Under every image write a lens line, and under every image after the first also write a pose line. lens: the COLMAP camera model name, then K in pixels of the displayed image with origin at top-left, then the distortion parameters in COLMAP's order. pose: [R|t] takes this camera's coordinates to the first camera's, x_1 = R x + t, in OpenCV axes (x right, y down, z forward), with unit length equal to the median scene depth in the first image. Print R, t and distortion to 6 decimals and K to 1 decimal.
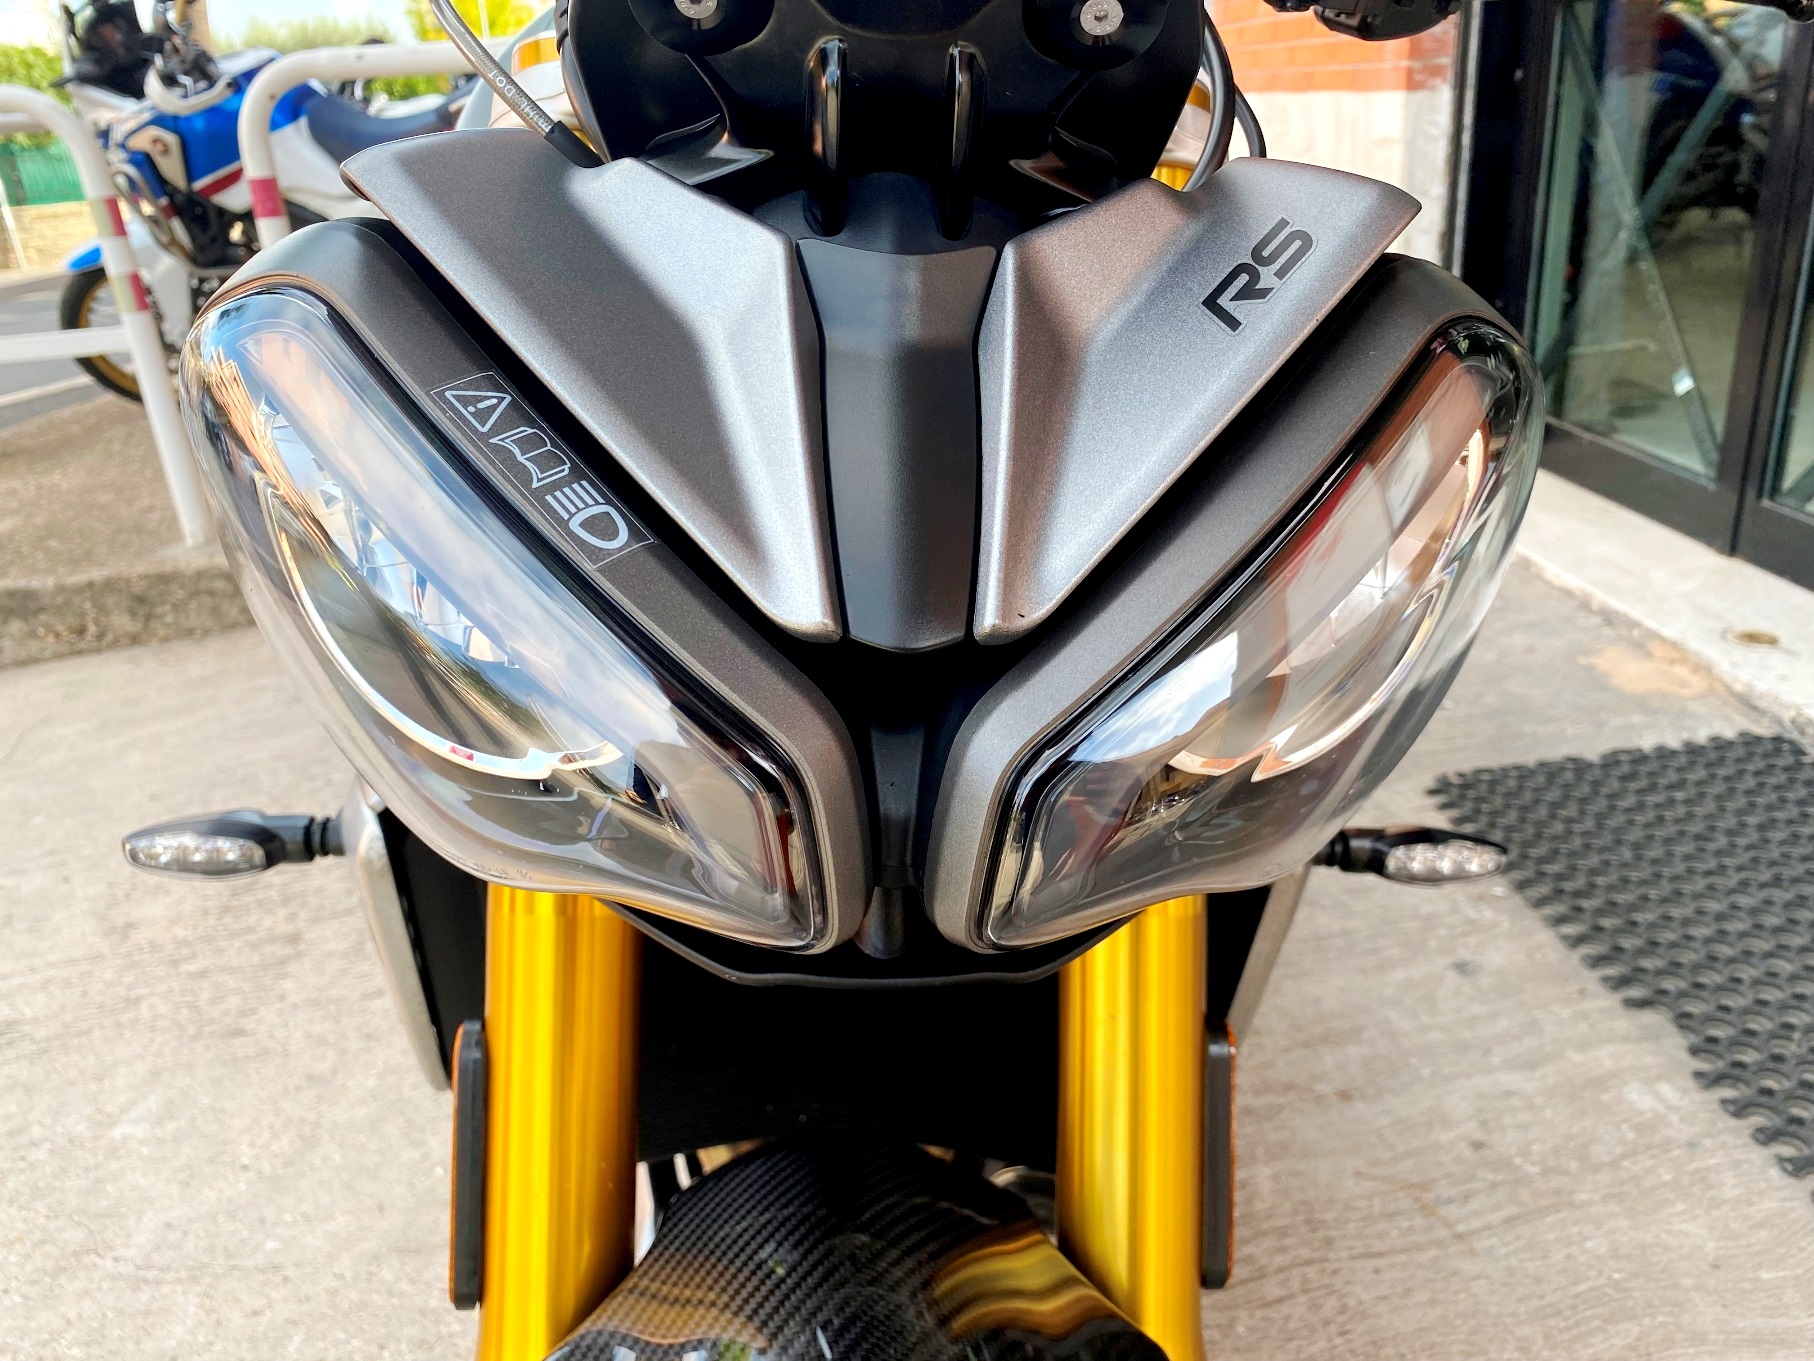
lens RADIAL K [[1404.8, 0, 907.3], [0, 1404.8, 666.1], [0, 0, 1]] dist [-0.000817, 0.007911]
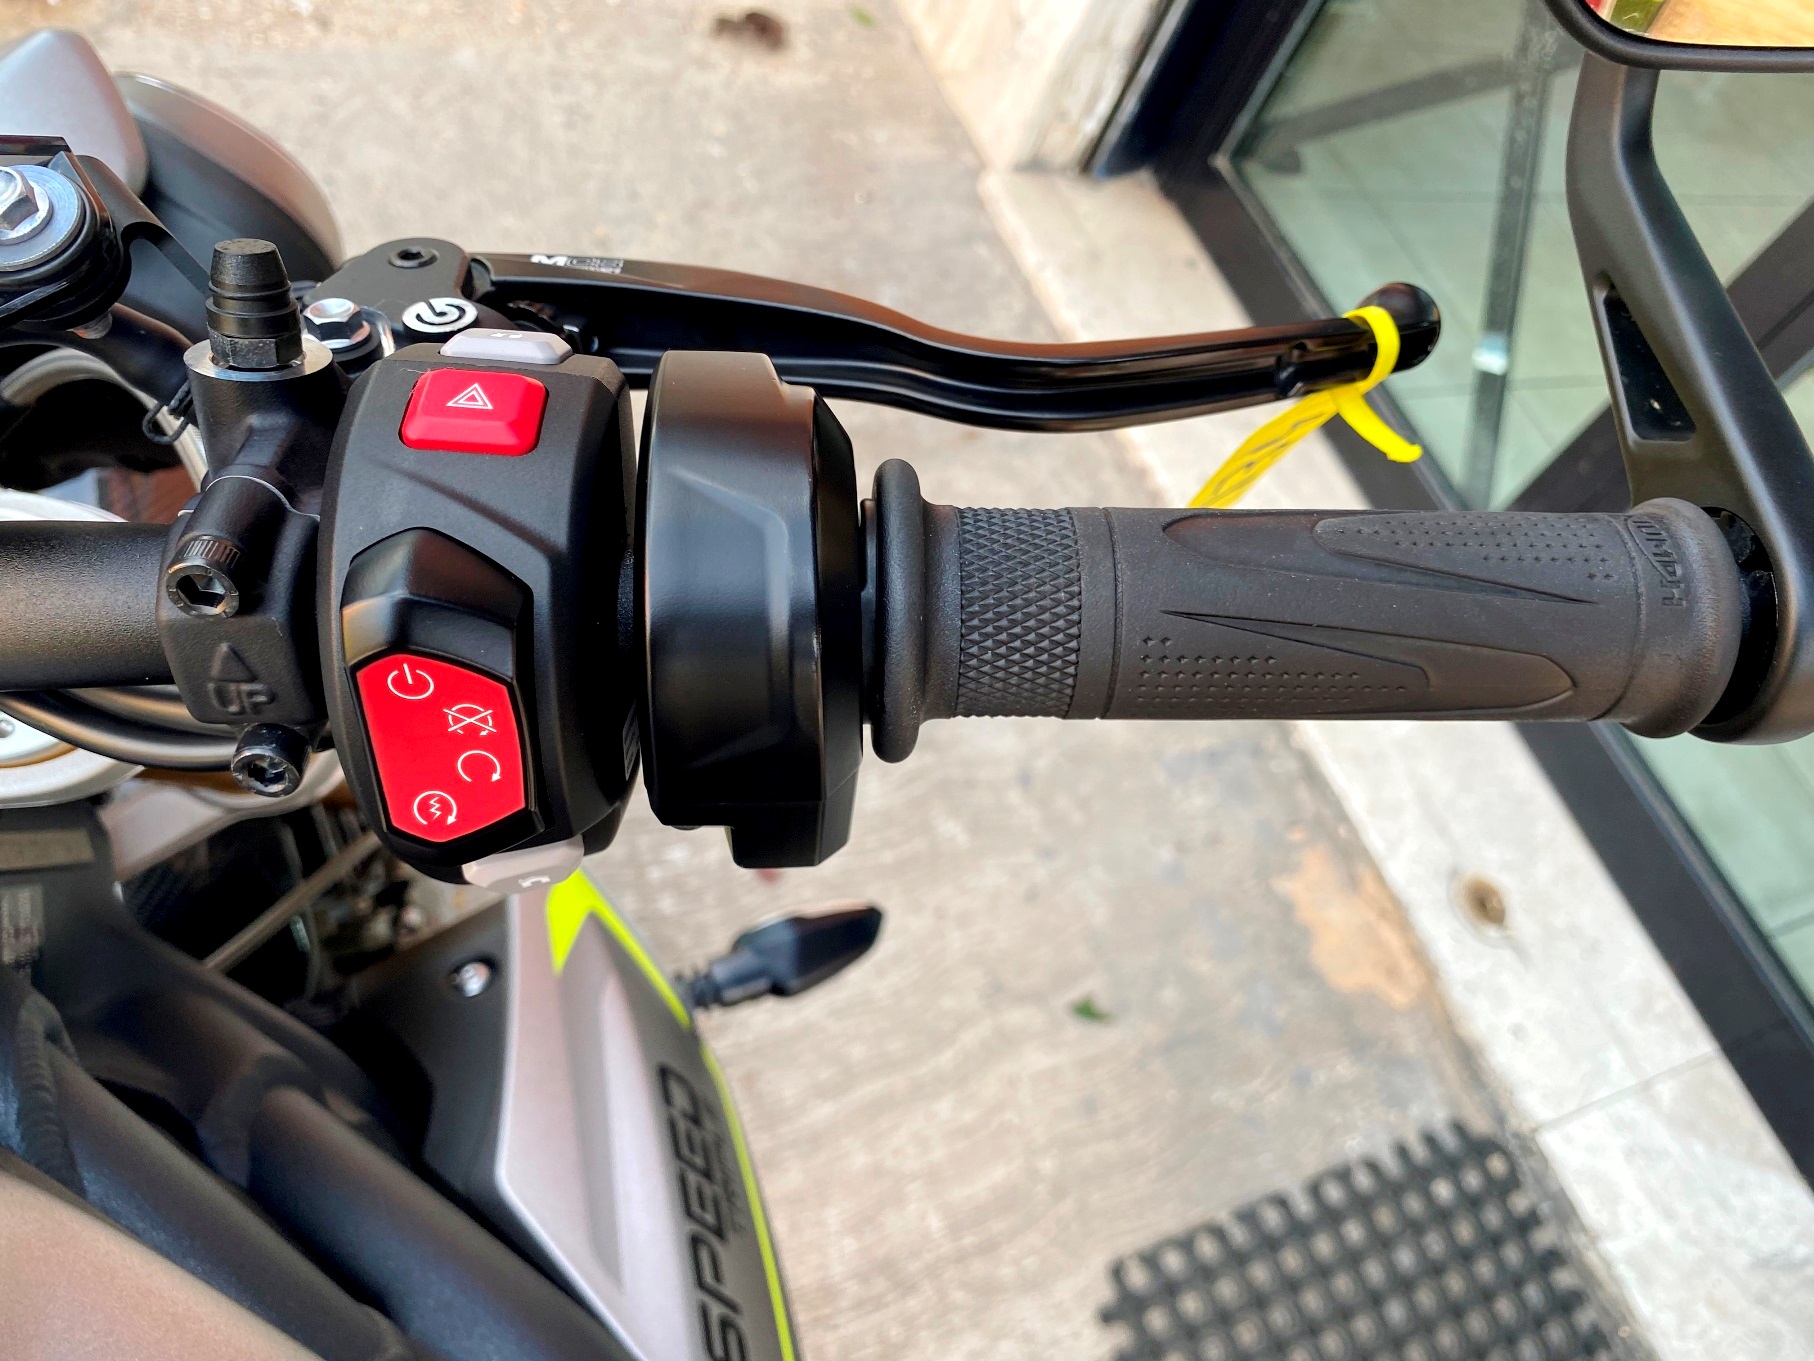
lens RADIAL K [[1439.7, 0, 908.6], [0, 1439.7, 679.9], [0, 0, 1]] dist [-0.004302, 0.005061]
pose [[0.884343, -0.029797, 0.465886, -0.025335], [-0.246432, 0.817794, 0.520080, -0.532629], [-0.396496, -0.574739, 0.715868, 0.776773]]
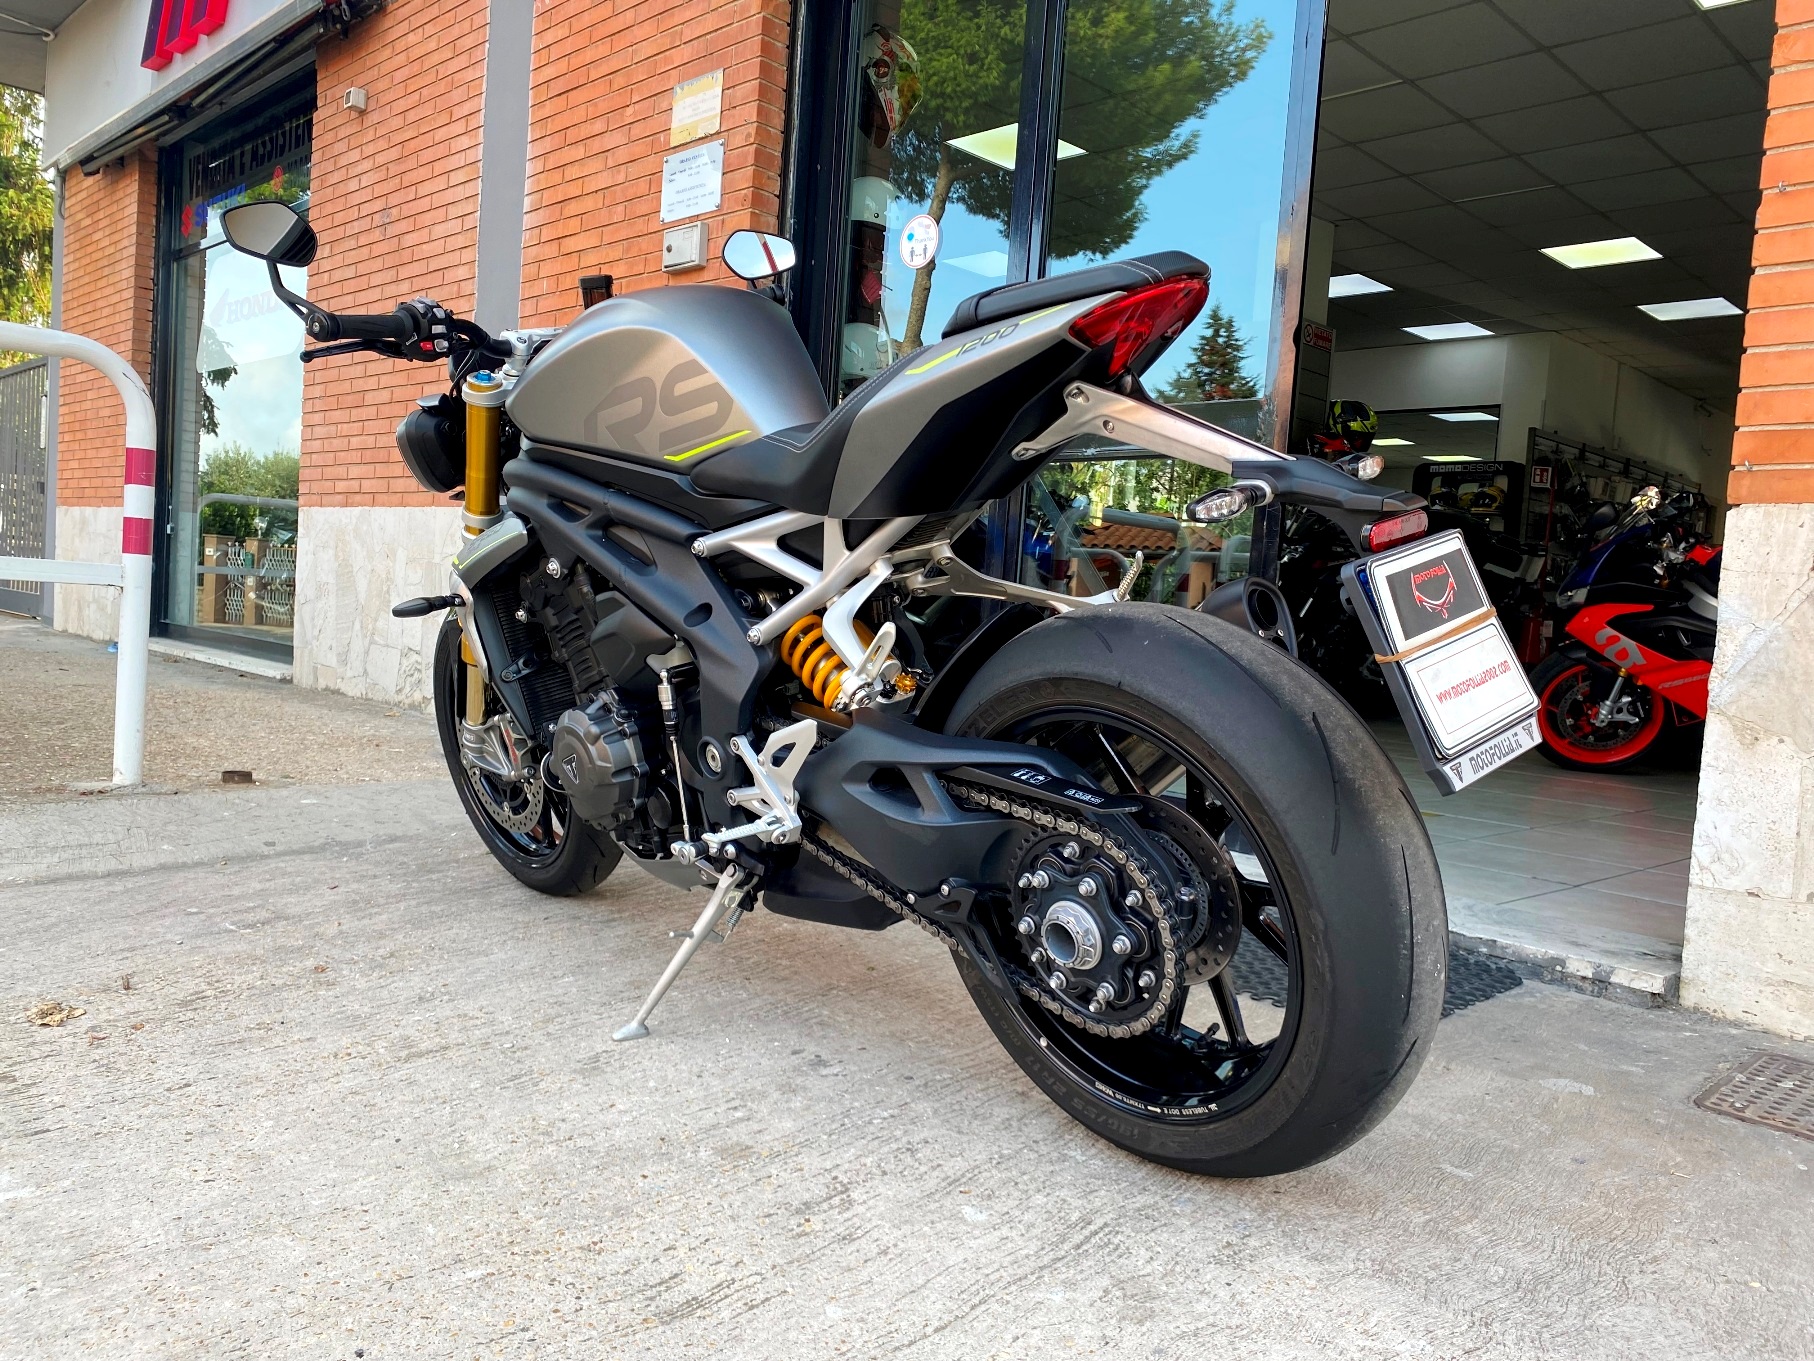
lens RADIAL K [[1383.5, 0, 912.4], [0, 1383.5, 688.0], [0, 0, 1]] dist [0.008092, 0.005625]
pose [[0.772714, 0.085844, 0.628923, -0.625637], [0.122244, 0.952140, -0.280154, 0.305196], [-0.622872, 0.293361, 0.725238, -0.128193]]
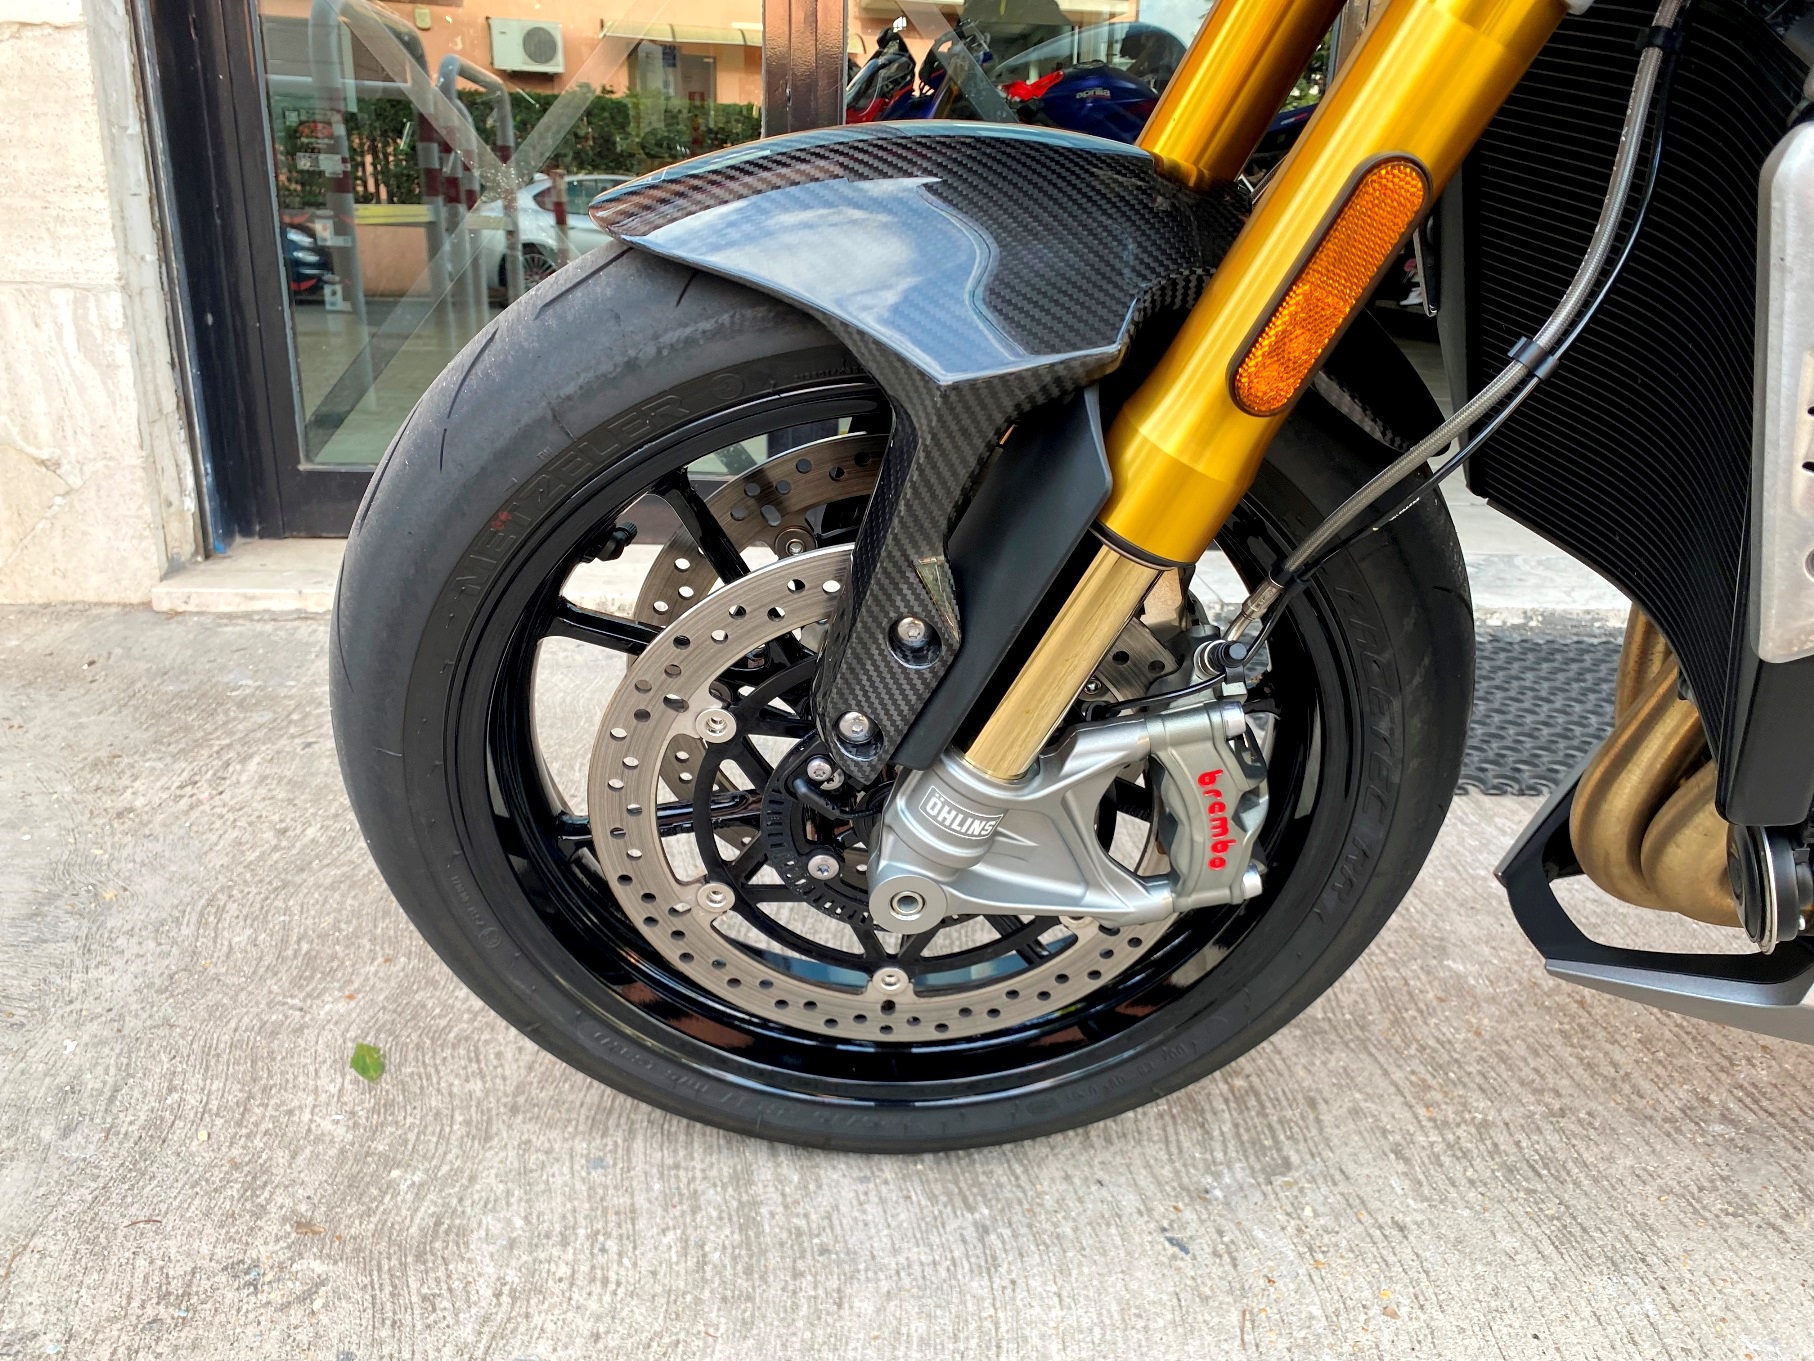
lens RADIAL K [[1388.7, 0, 882.2], [0, 1388.7, 704.8], [0, 0, 1]] dist [0.004397, 0.003219]
pose [[0.058839, -0.261719, 0.963349, -0.414684], [0.348152, 0.909811, 0.225909, -0.237047], [-0.935590, 0.322100, 0.144650, 1.201197]]
